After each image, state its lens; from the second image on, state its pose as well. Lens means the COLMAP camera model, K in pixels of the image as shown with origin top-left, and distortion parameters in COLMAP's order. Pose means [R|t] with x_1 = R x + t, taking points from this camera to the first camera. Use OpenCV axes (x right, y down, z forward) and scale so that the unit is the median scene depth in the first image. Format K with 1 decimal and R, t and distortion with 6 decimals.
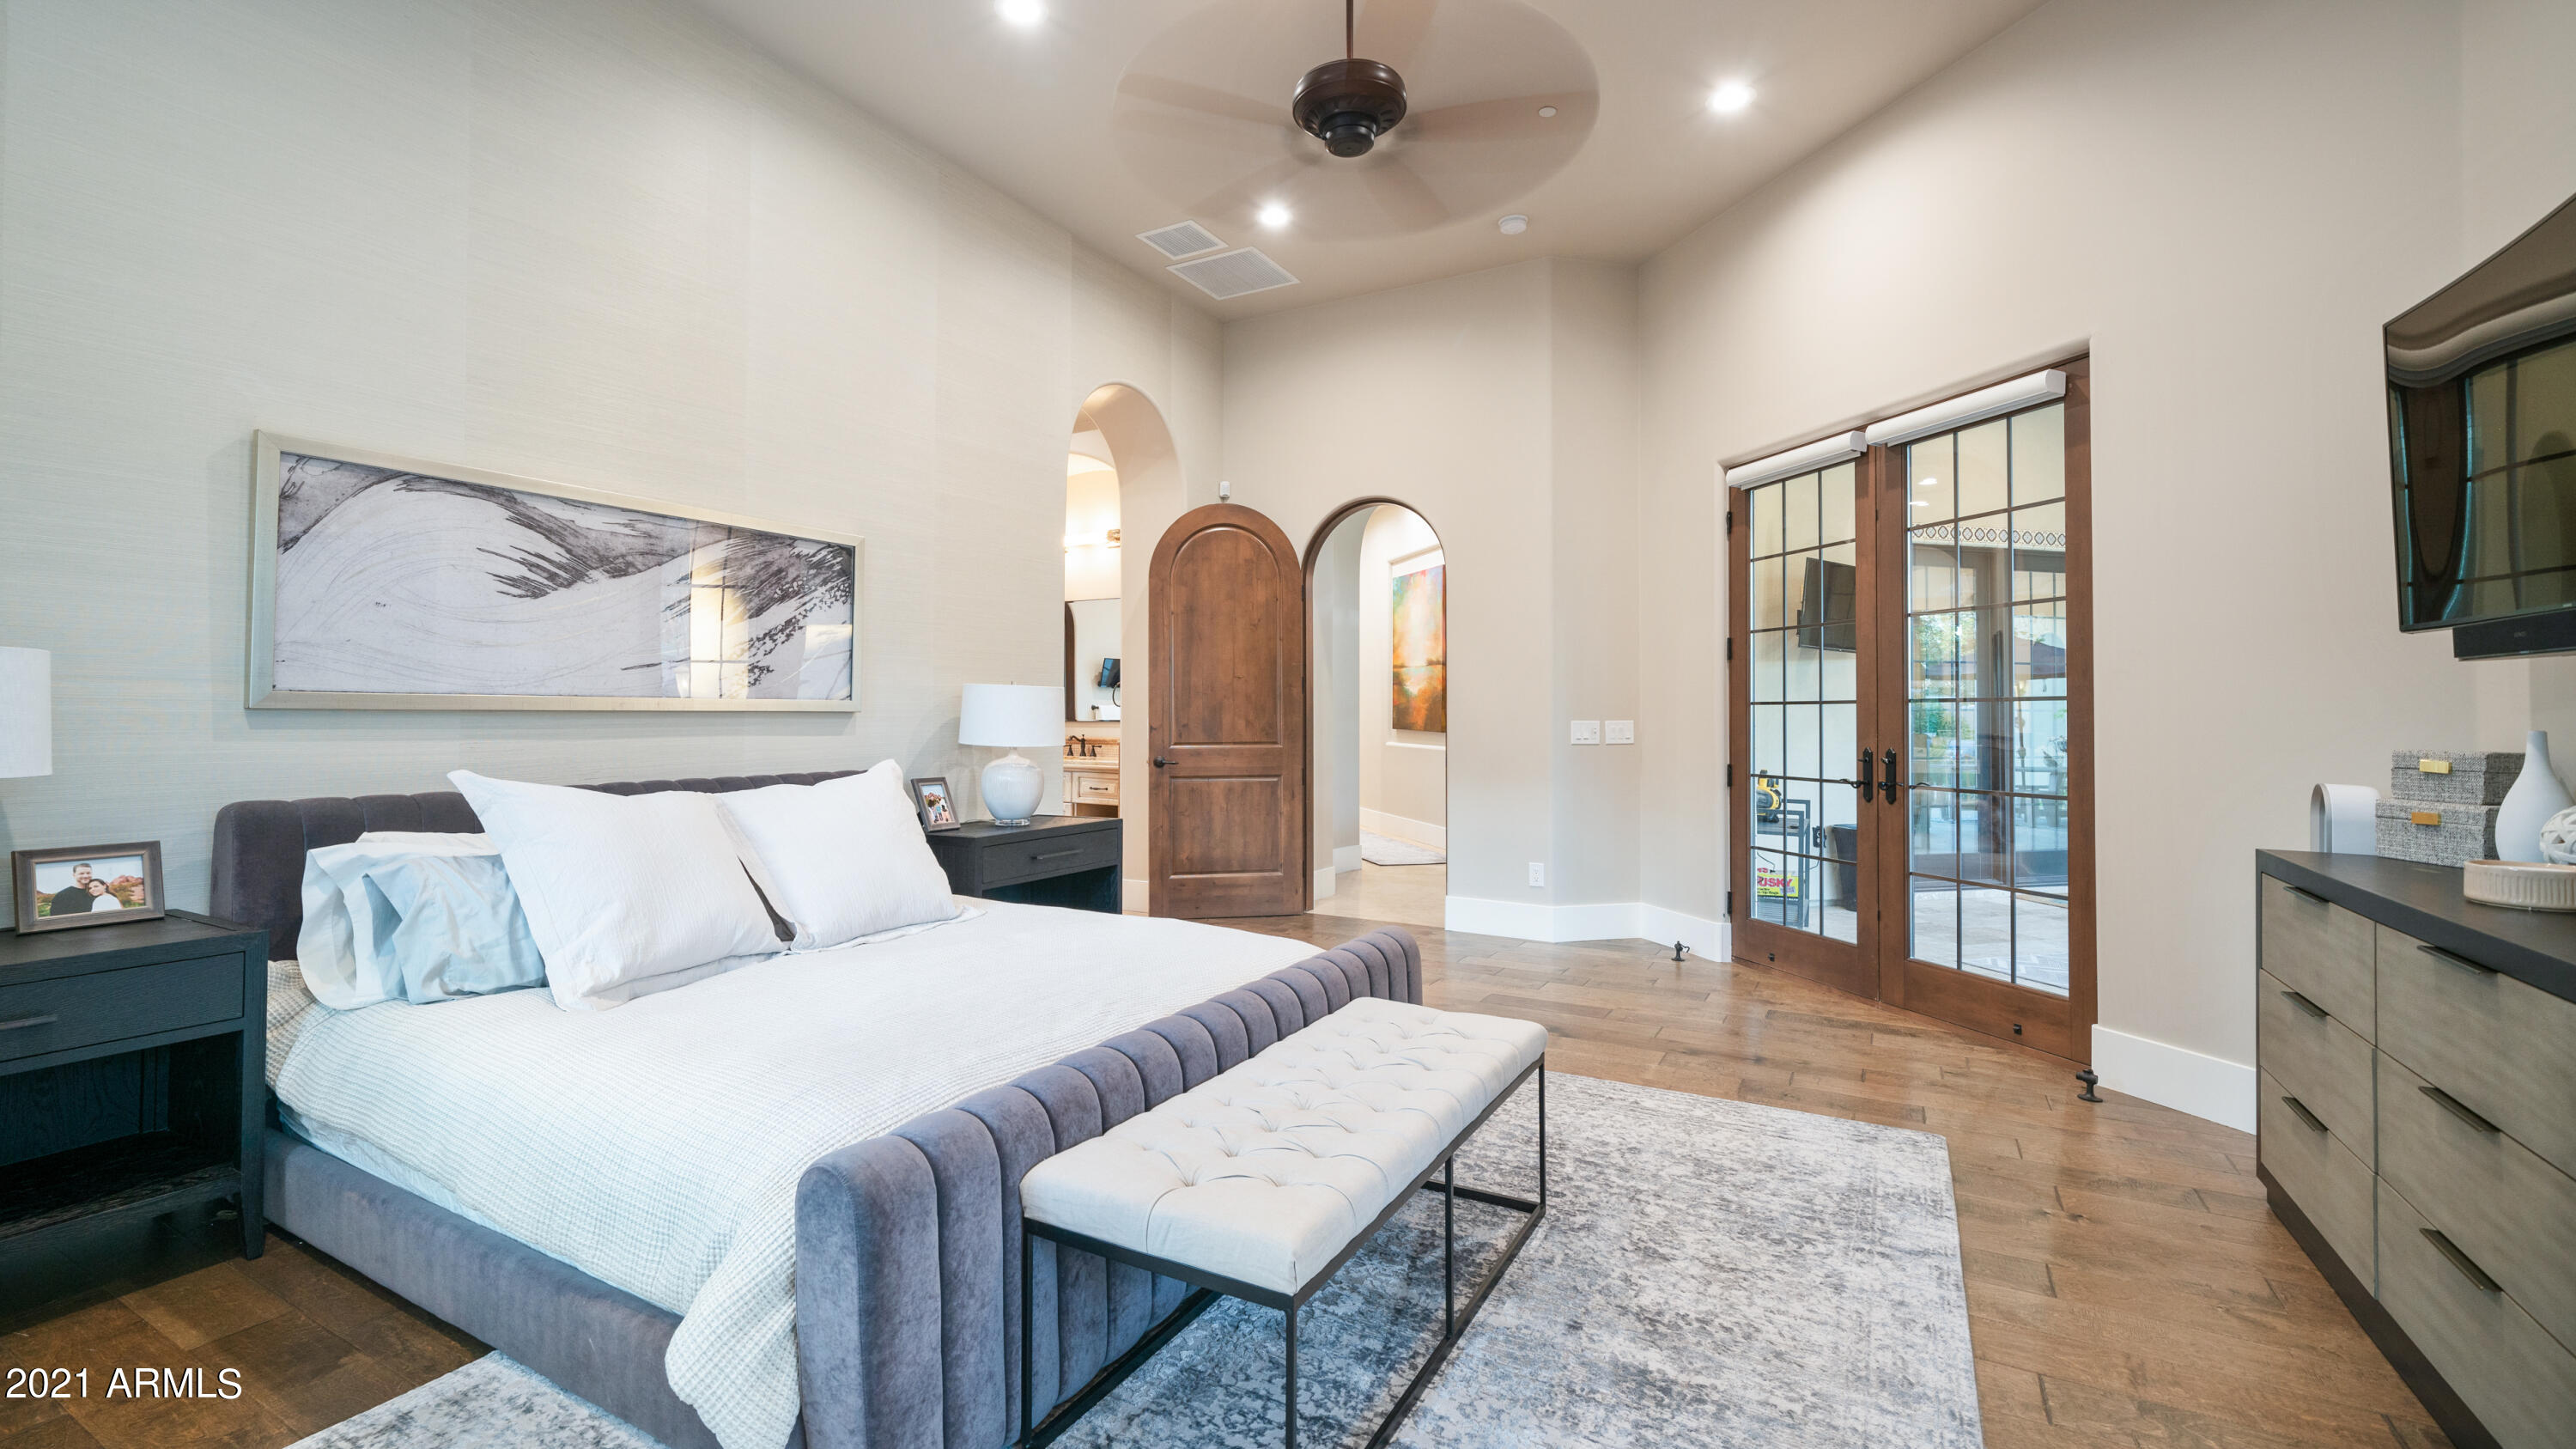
lens RADIAL K [[1093.7, 0, 1233.8], [0, 1093.7, 696.4], [0, 0, 1]] dist [-0.001083, -0.000223]
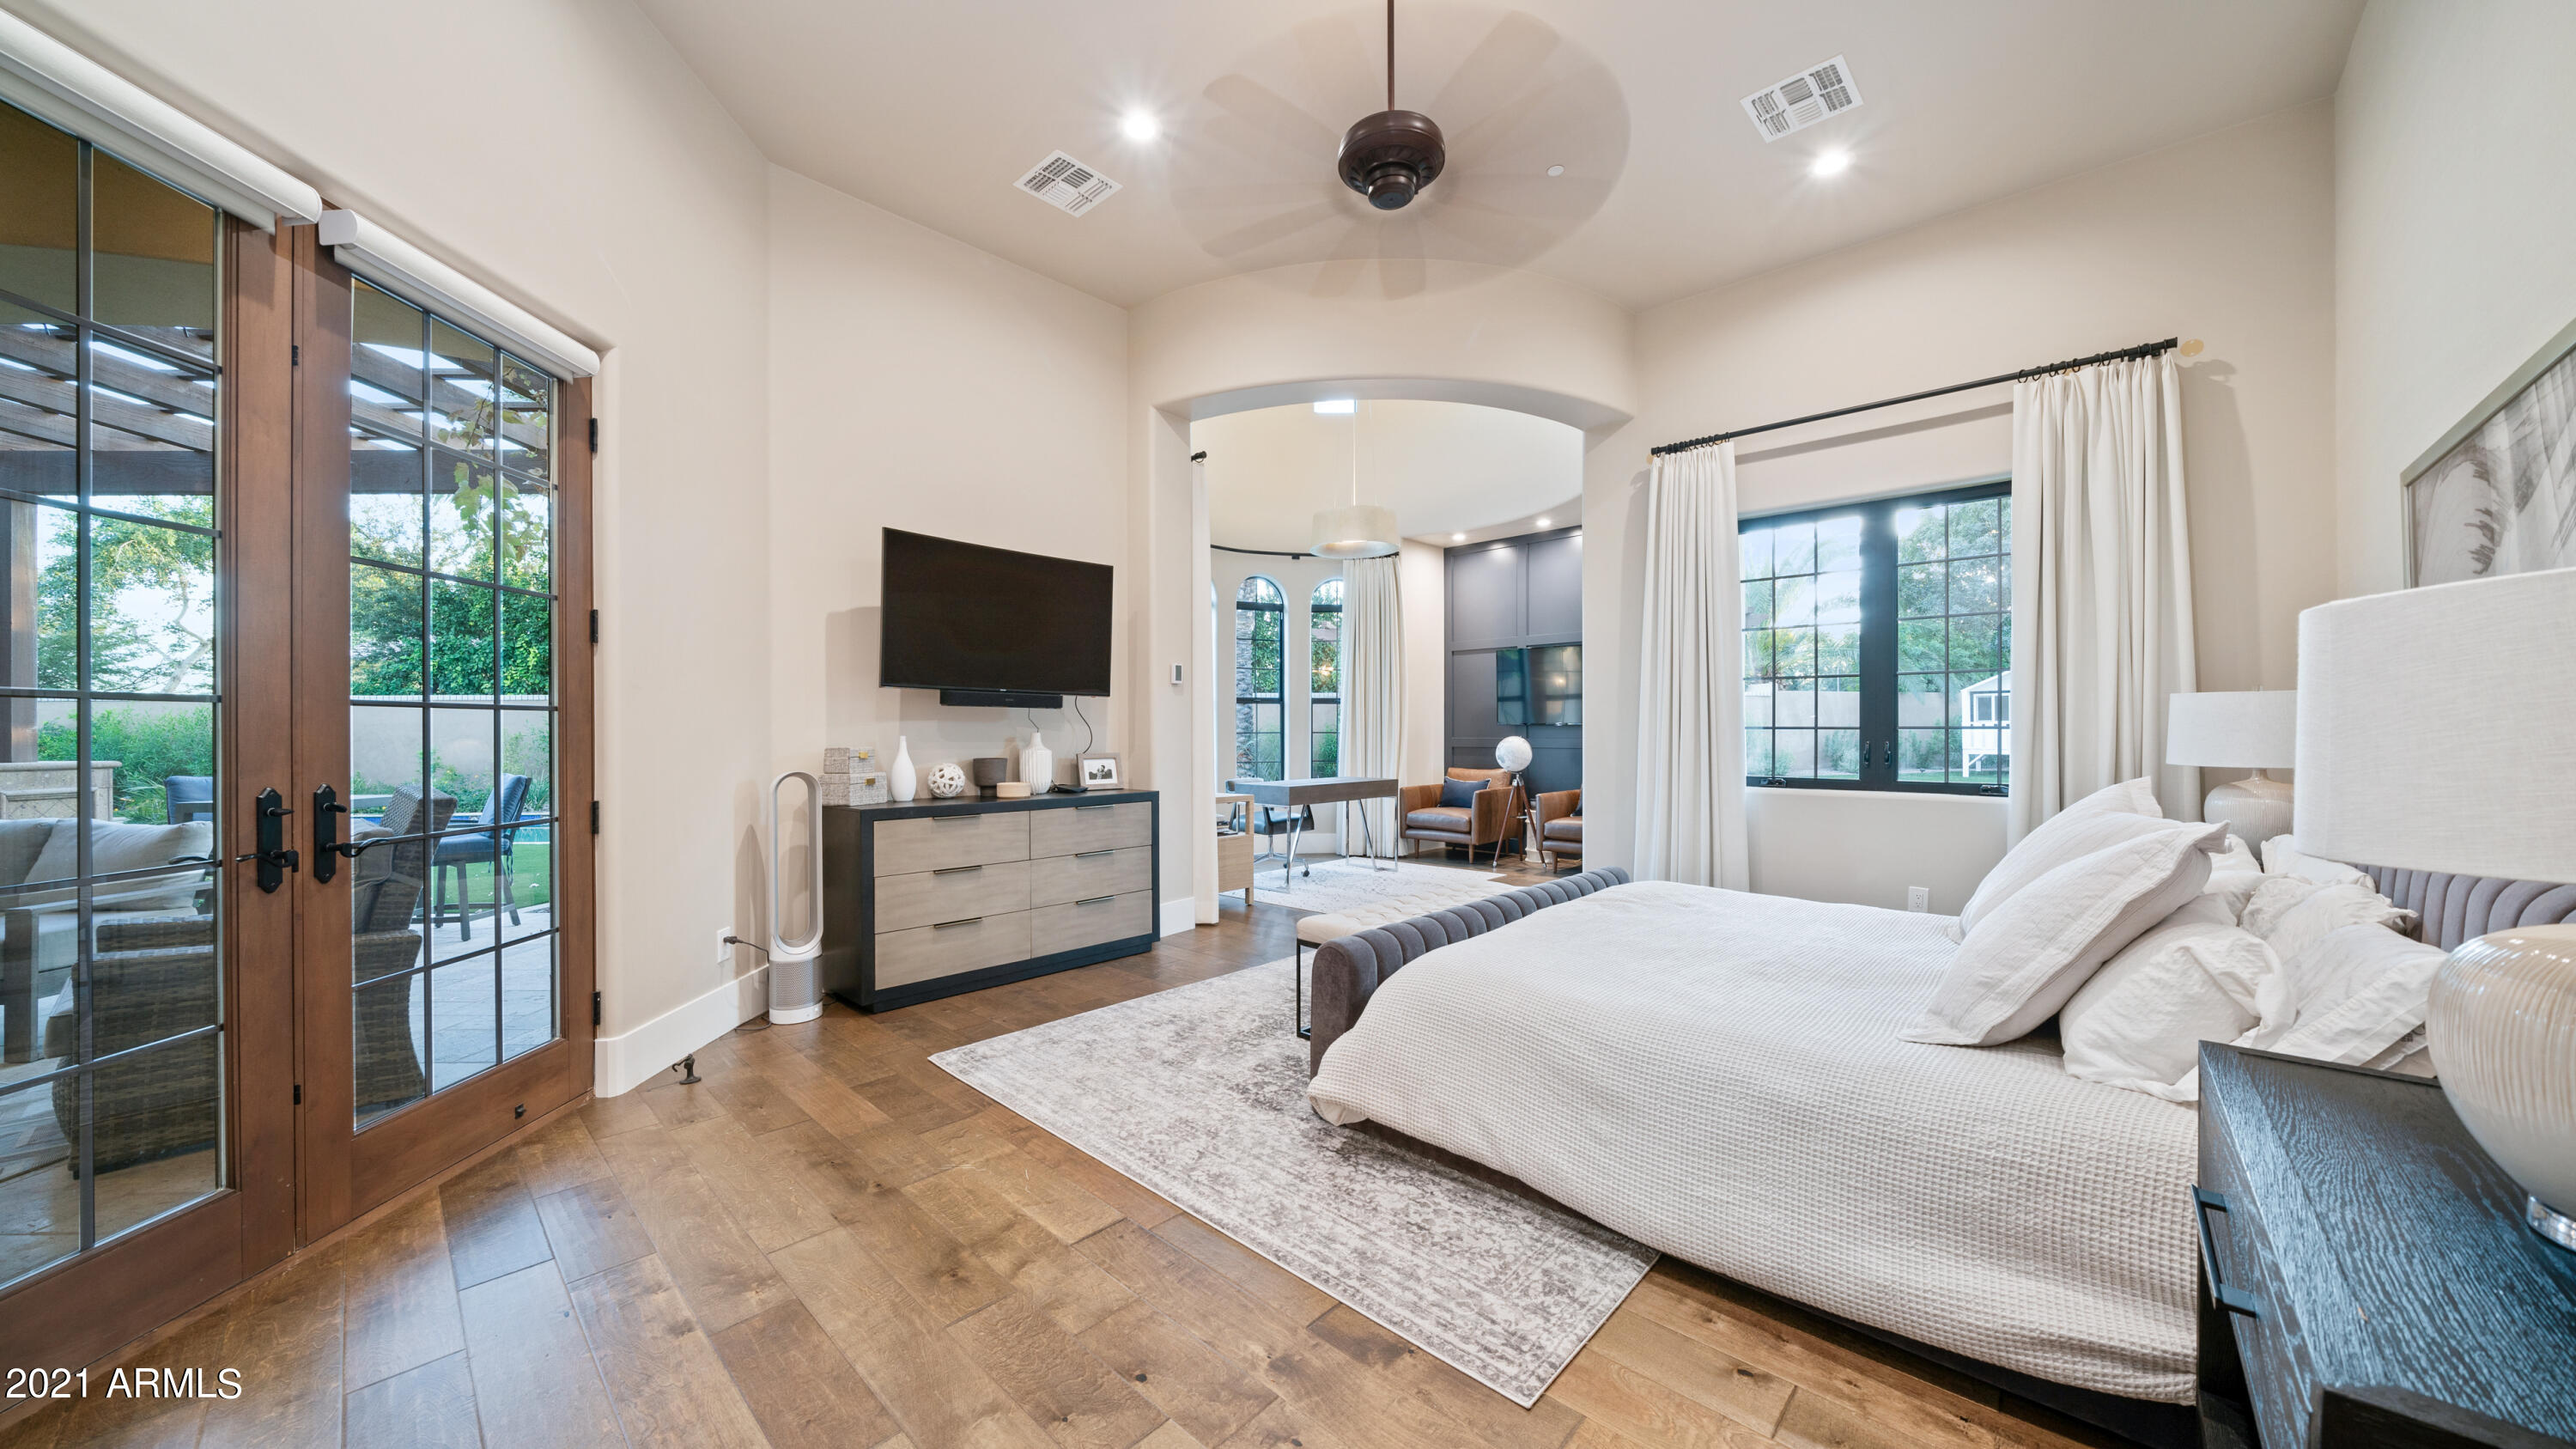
lens RADIAL K [[887.5, 0, 1265.6], [0, 887.5, 728.6], [0, 0, 1]] dist [-0.006220, 0.000015]
pose [[-0.975207, -0.003182, 0.221272, 0.018830], [-0.007621, 0.999786, -0.019207, 0.019160], [-0.221163, -0.020417, -0.975023, 1.089305]]
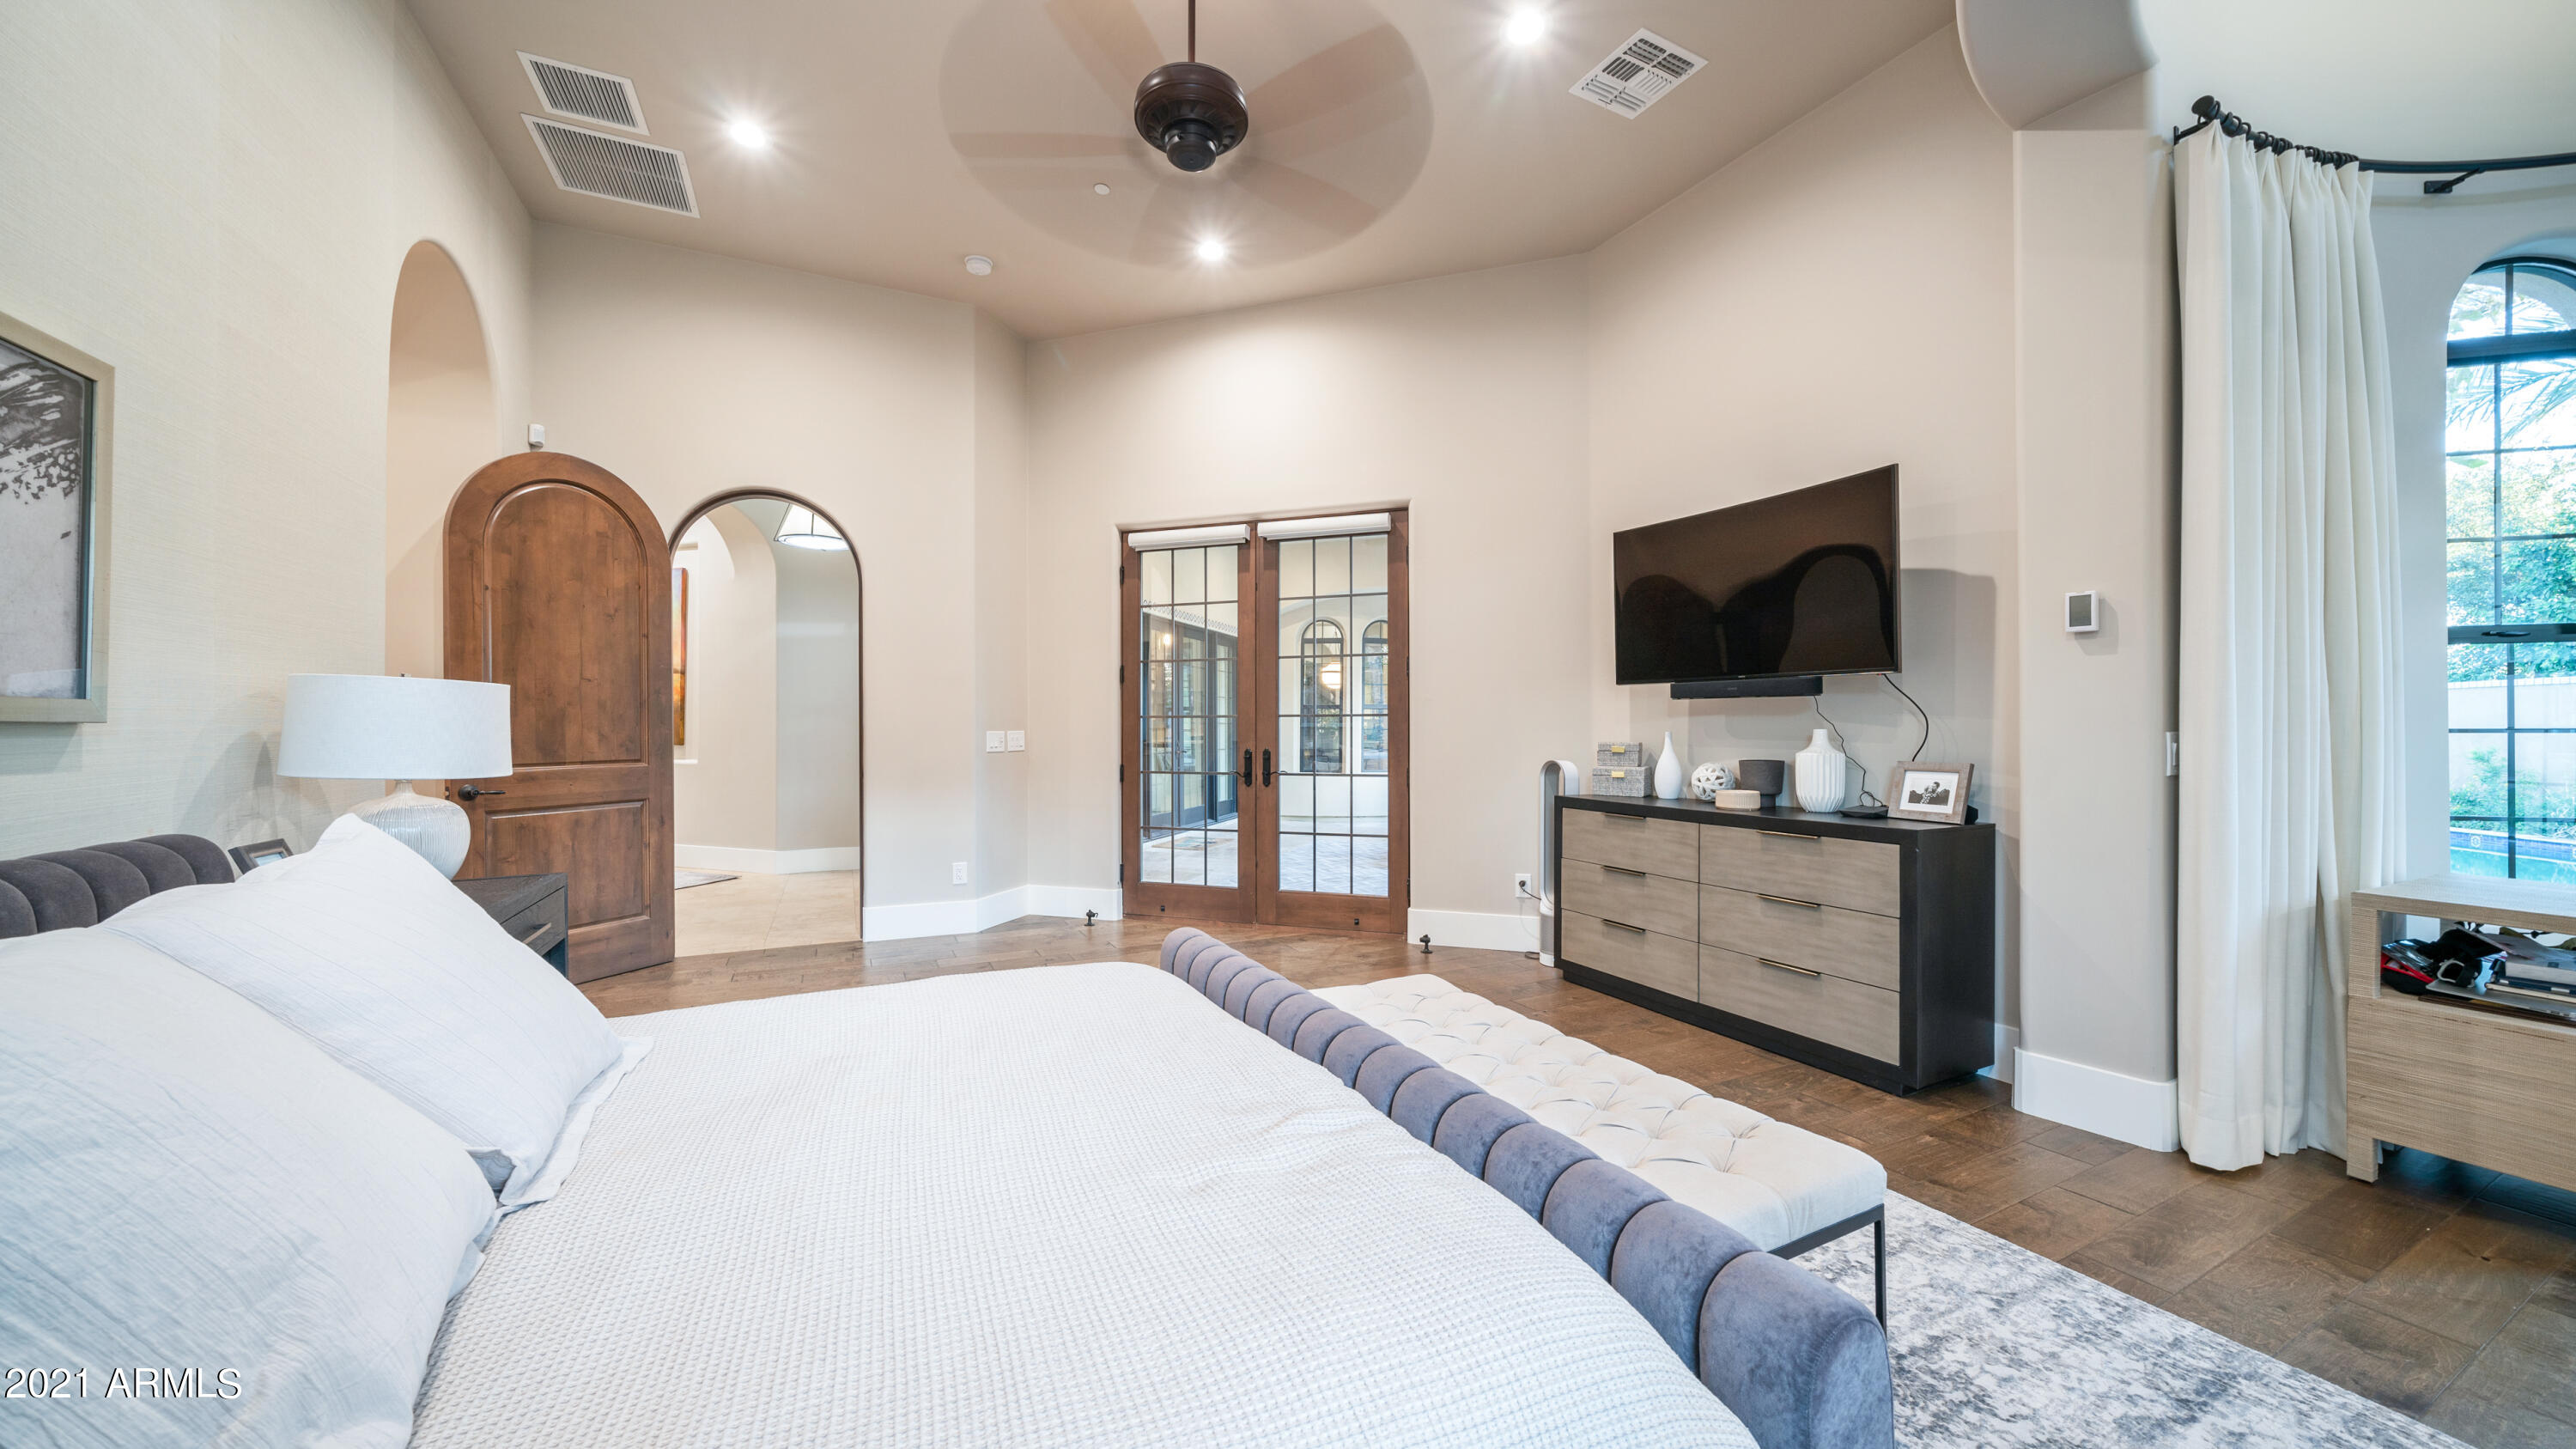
lens RADIAL K [[887.5, 0, 1265.6], [0, 887.5, 728.6], [0, 0, 1]] dist [-0.006220, 0.000015]
pose [[0.551543, -0.004445, 0.834135, -0.313043], [-0.011976, 0.999841, 0.013247, 0.004517], [-0.834061, -0.017296, 0.551401, 0.285809]]
